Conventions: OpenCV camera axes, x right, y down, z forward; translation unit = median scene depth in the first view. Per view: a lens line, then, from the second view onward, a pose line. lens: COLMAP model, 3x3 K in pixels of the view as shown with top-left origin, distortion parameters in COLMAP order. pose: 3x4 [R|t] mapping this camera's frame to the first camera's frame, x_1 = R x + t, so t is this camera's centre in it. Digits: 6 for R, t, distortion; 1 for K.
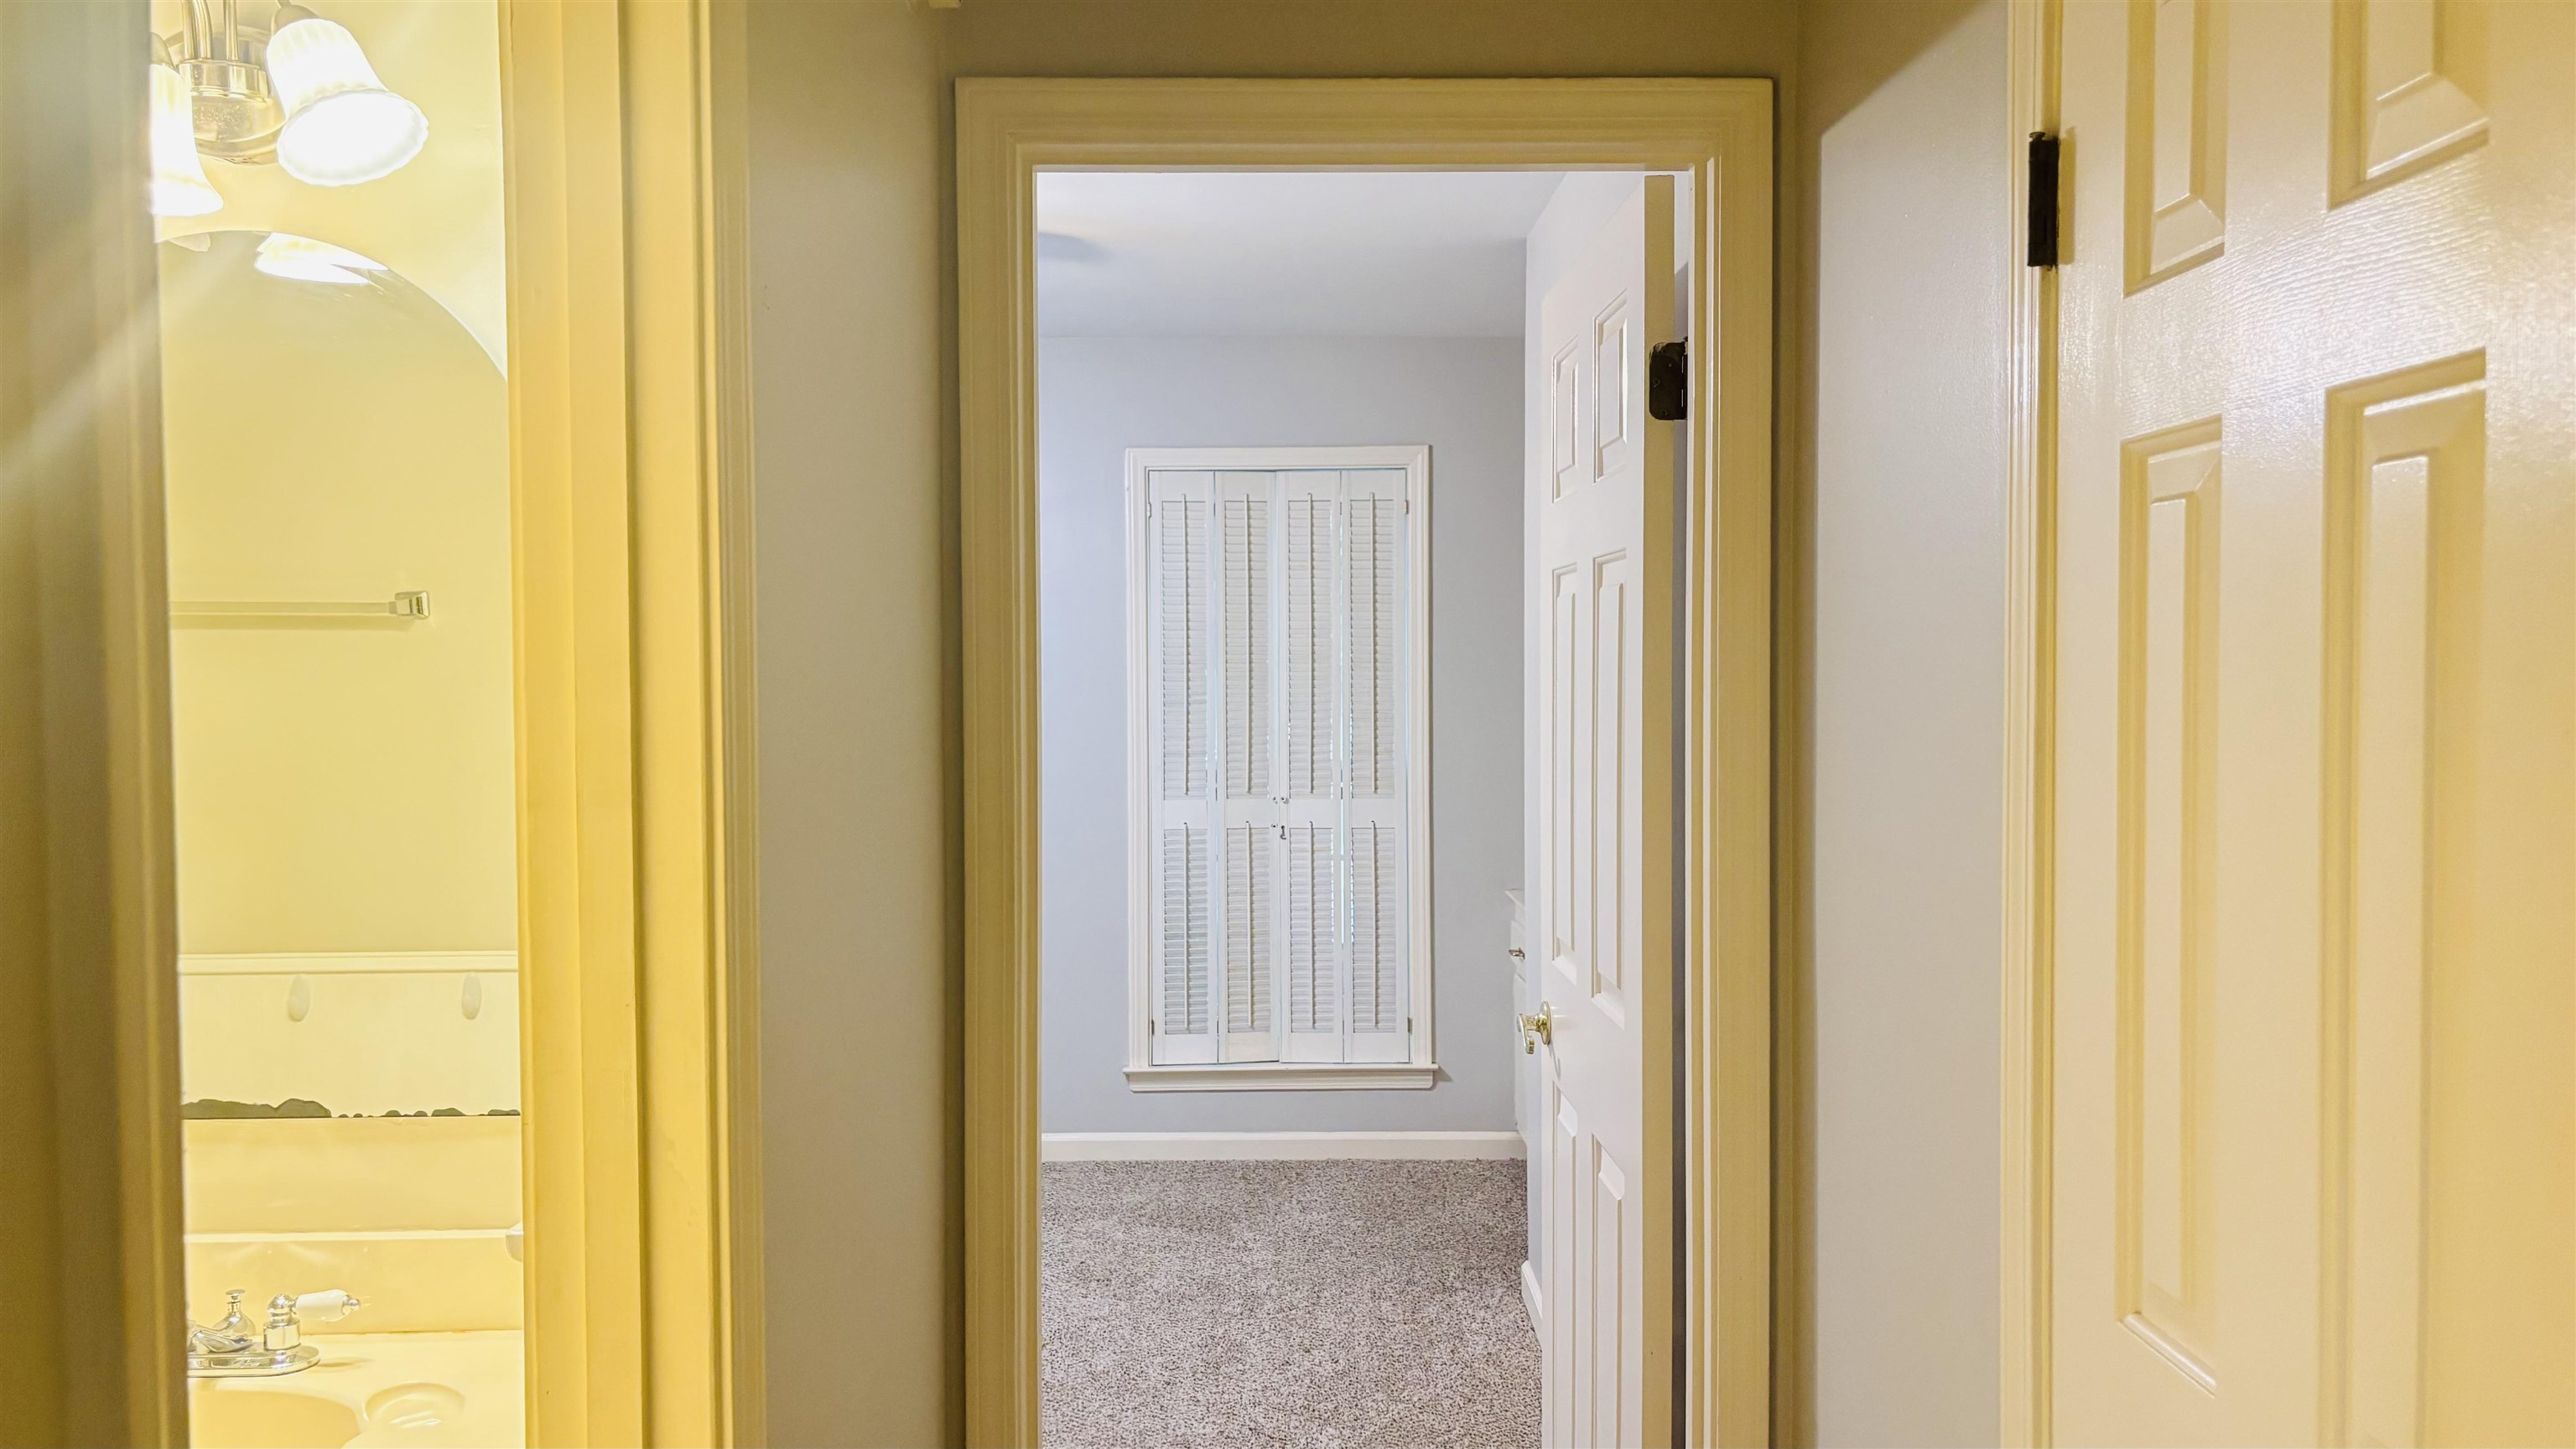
lens RADIAL K [[1947.3, 0, 1294.0], [0, 1947.3, 721.2], [0, 0, 1]] dist [0.036843, -0.036711]
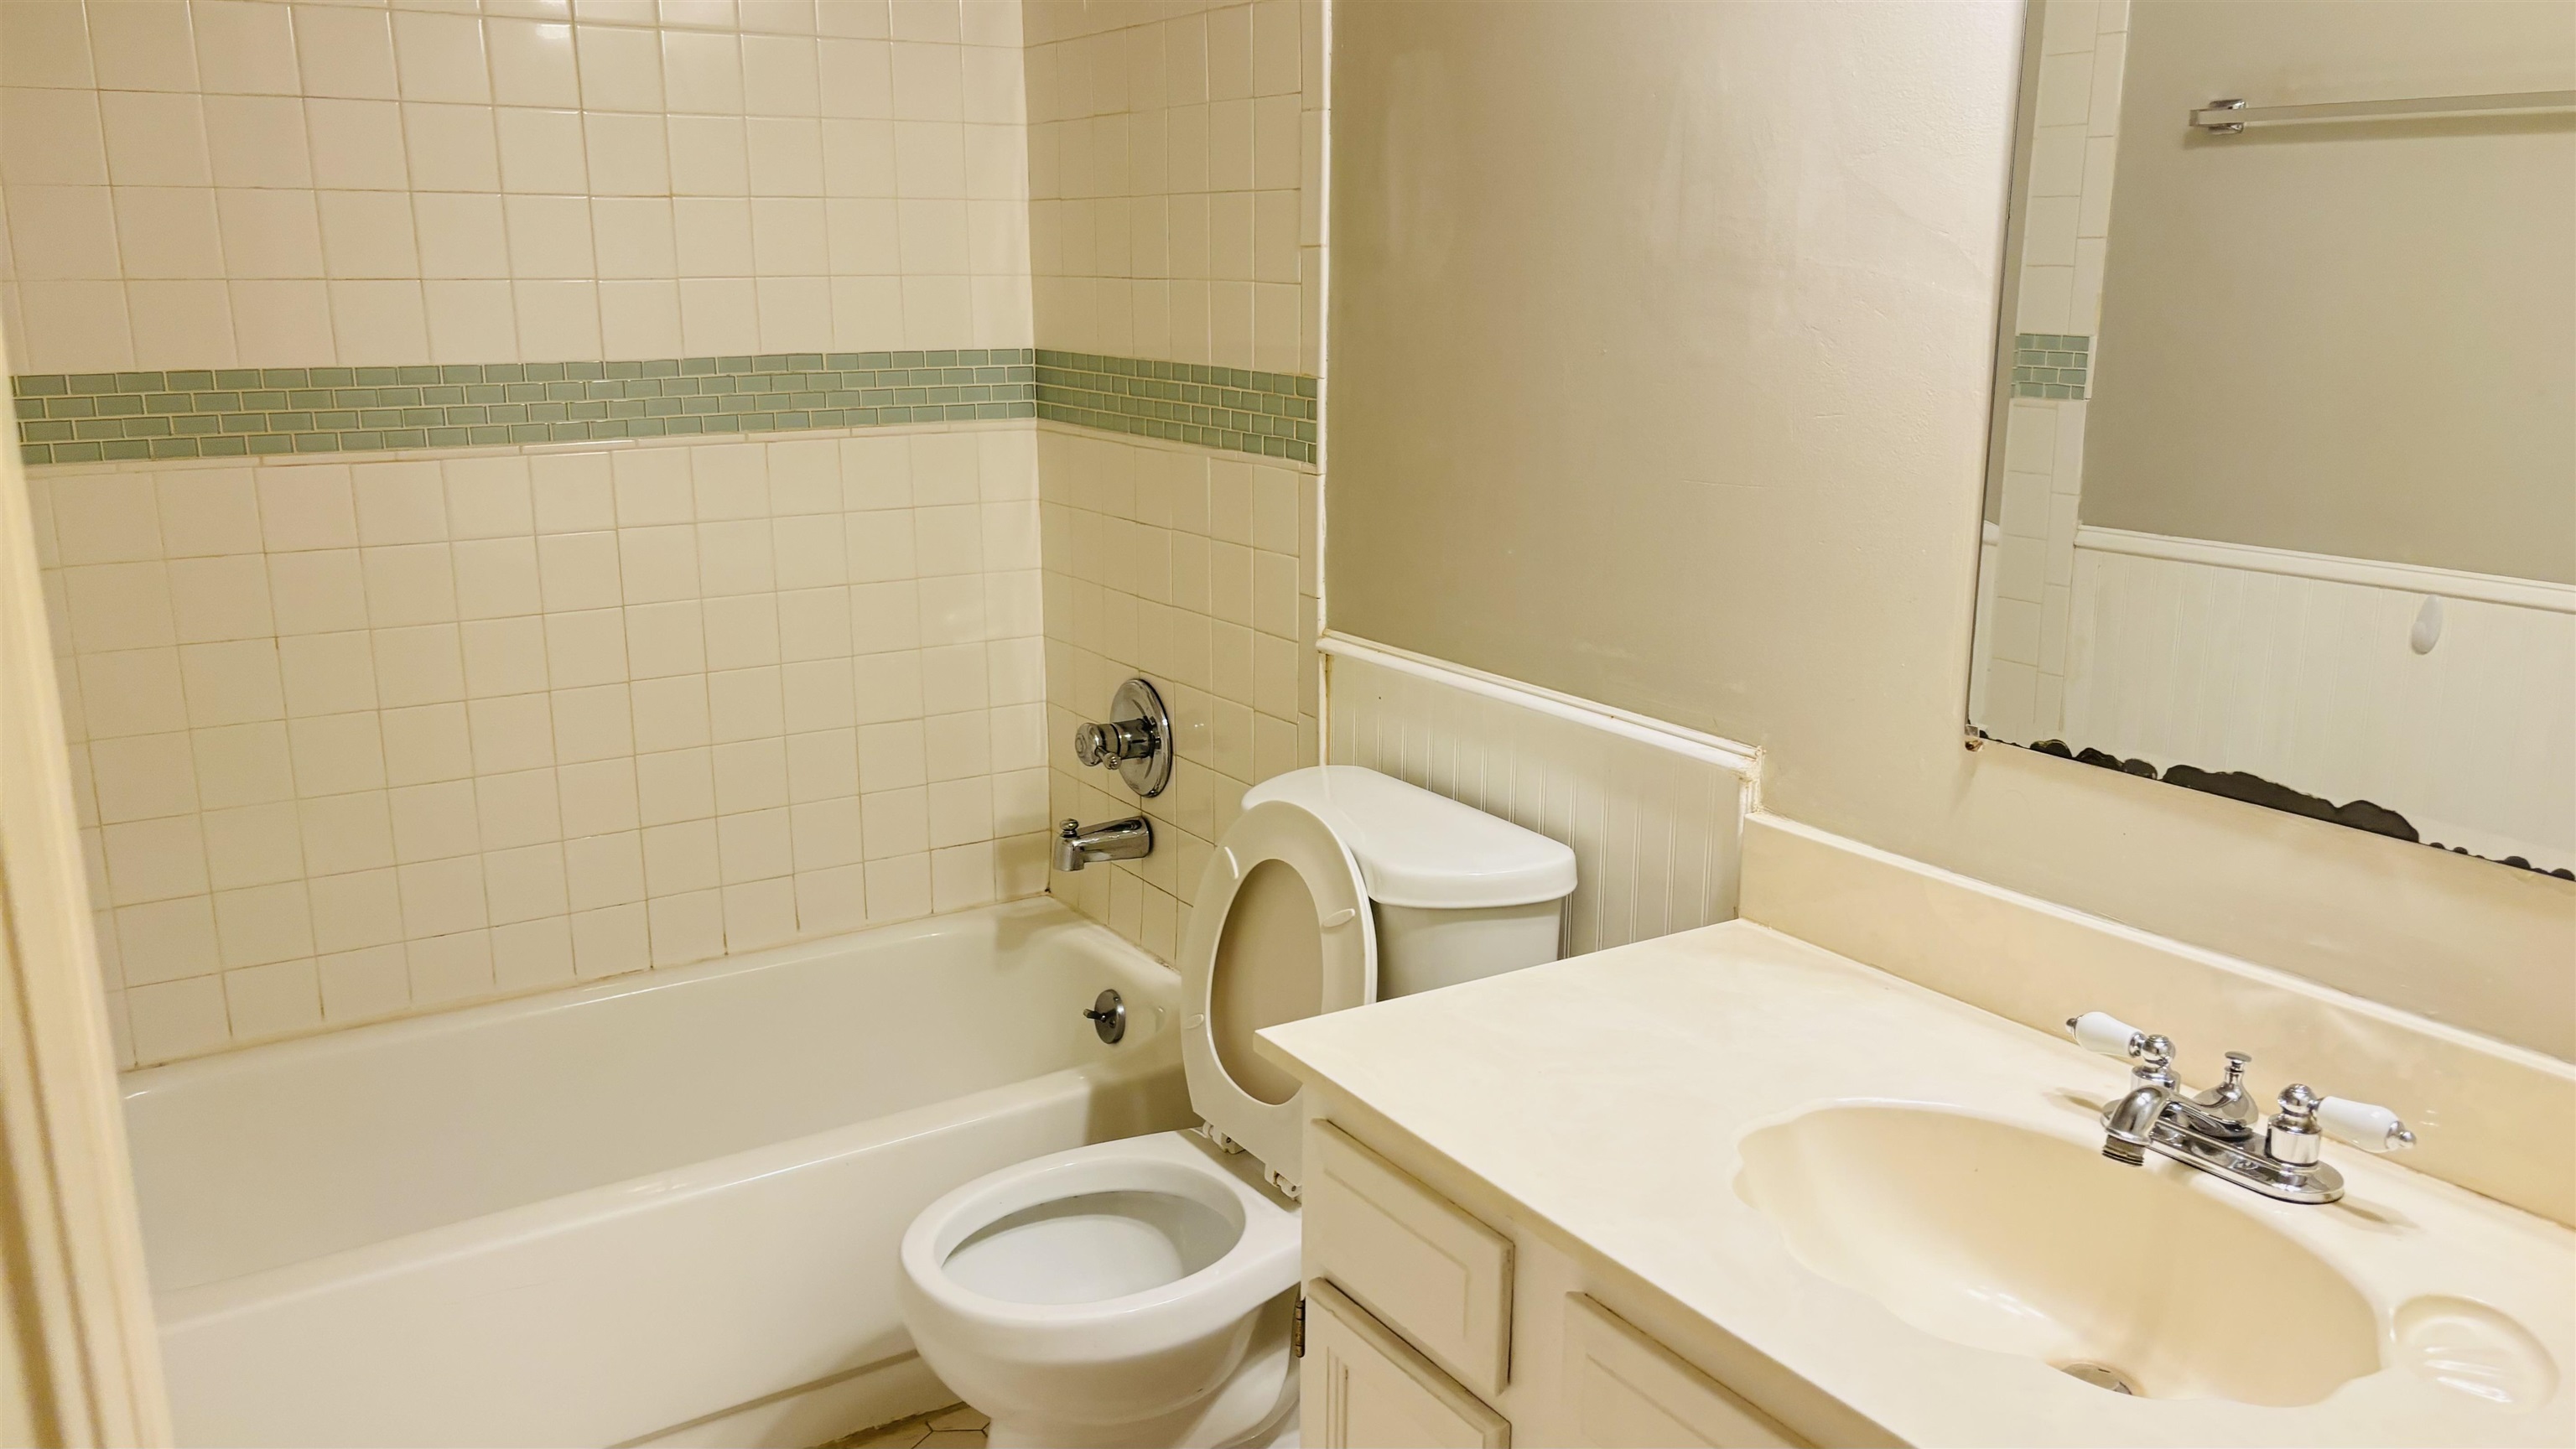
lens RADIAL K [[1947.3, 0, 1293.9], [0, 1947.3, 719.7], [0, 0, 1]] dist [0.036843, -0.036711]
pose [[0.527023, 0.202800, -0.825300, -0.166394], [-0.023199, 0.974182, 0.224570, 0.025724], [0.849535, -0.099207, 0.518120, 0.368195]]
